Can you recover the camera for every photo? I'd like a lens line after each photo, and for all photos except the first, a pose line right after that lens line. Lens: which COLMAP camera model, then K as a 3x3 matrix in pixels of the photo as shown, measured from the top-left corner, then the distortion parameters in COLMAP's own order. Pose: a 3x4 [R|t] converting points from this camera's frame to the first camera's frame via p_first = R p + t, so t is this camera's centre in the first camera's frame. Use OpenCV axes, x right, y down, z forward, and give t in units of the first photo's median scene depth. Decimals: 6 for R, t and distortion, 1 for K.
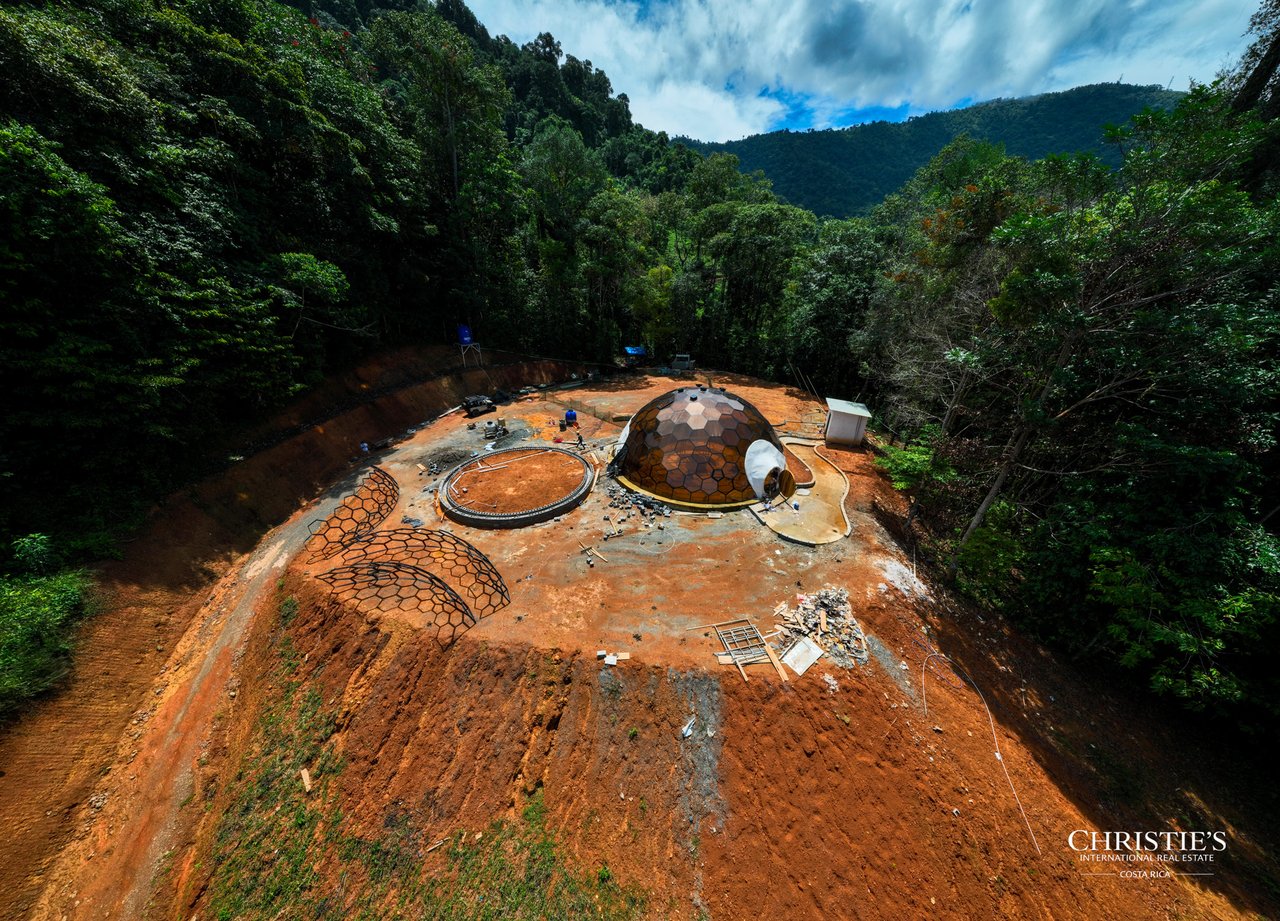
lens RADIAL K [[377.3, 0, 643.0], [0, 377.3, 465.7], [0, 0, 1]] dist [0.002479, -0.000152]
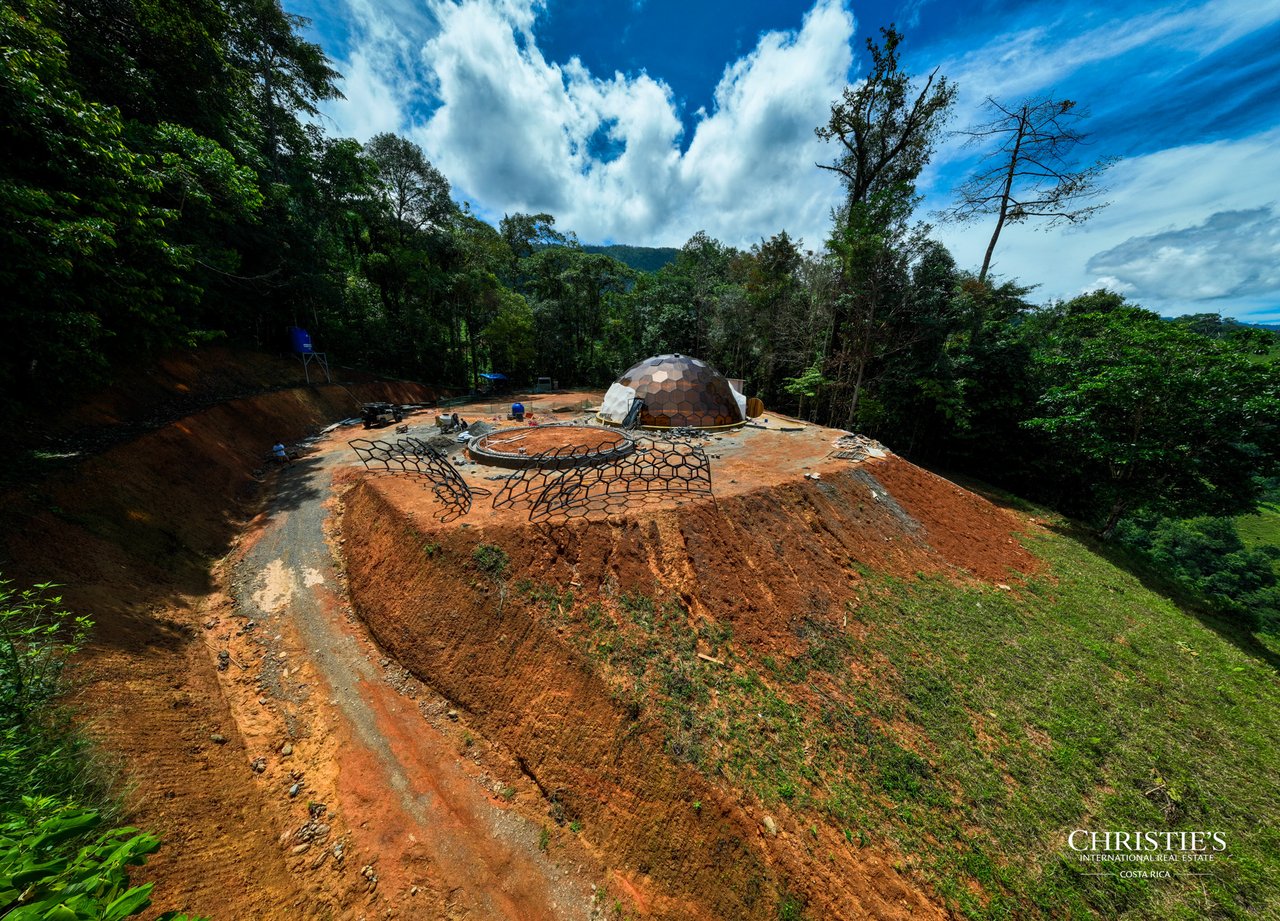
lens RADIAL K [[378.4, 0, 644.9], [0, 378.4, 460.6], [0, 0, 1]] dist [-0.003593, 0.000091]
pose [[0.765854, -0.163138, 0.621976, -0.527878], [0.290924, 0.950528, -0.108907, 0.172382], [-0.573438, 0.264354, 0.775426, 0.121661]]
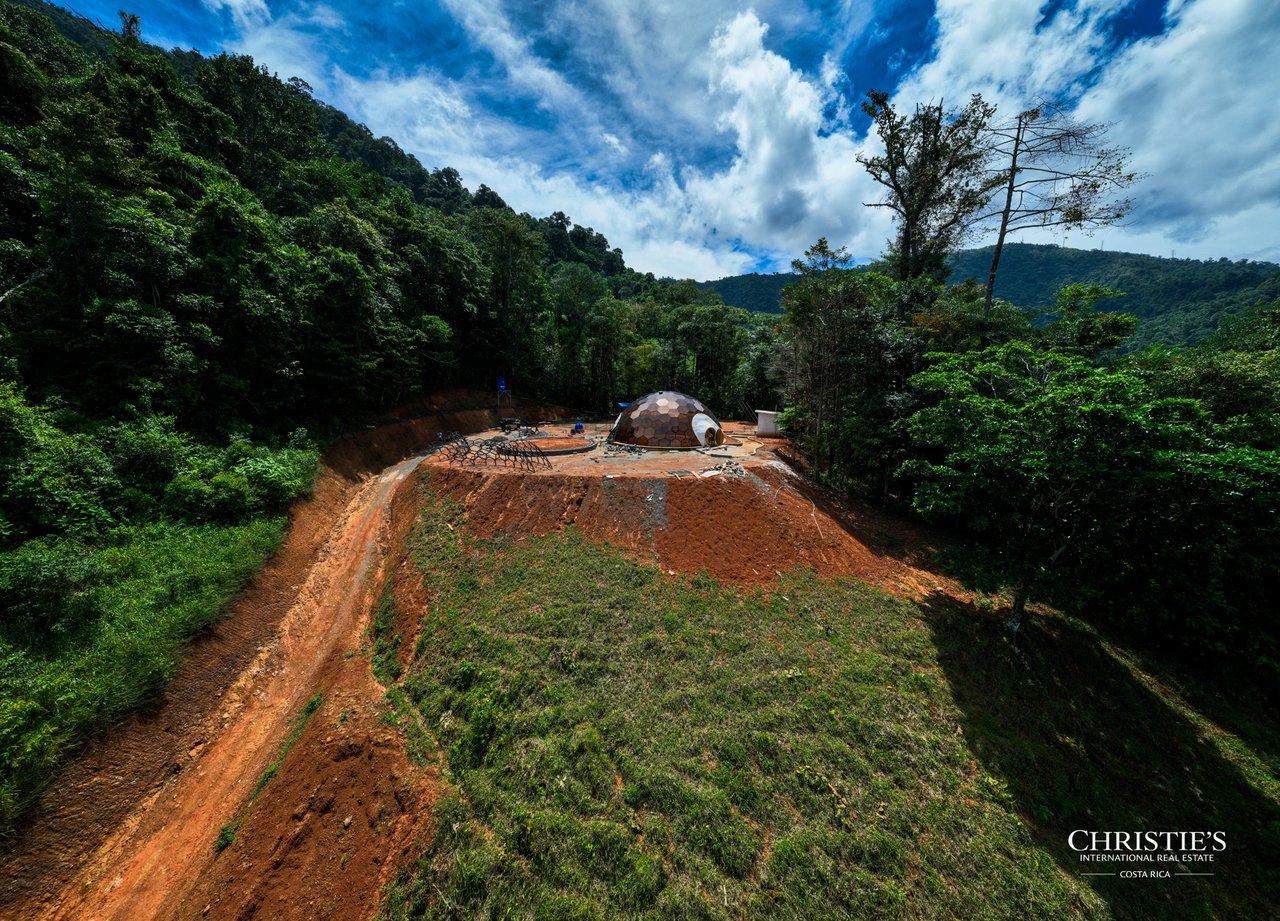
lens RADIAL K [[411.5, 0, 645.4], [0, 411.5, 453.8], [0, 0, 1]] dist [-0.001779, -0.000047]
pose [[0.999739, -0.010589, 0.020232, 0.021374], [0.016358, 0.950279, -0.310970, 0.419126], [-0.015933, 0.311220, 0.950204, -0.401800]]
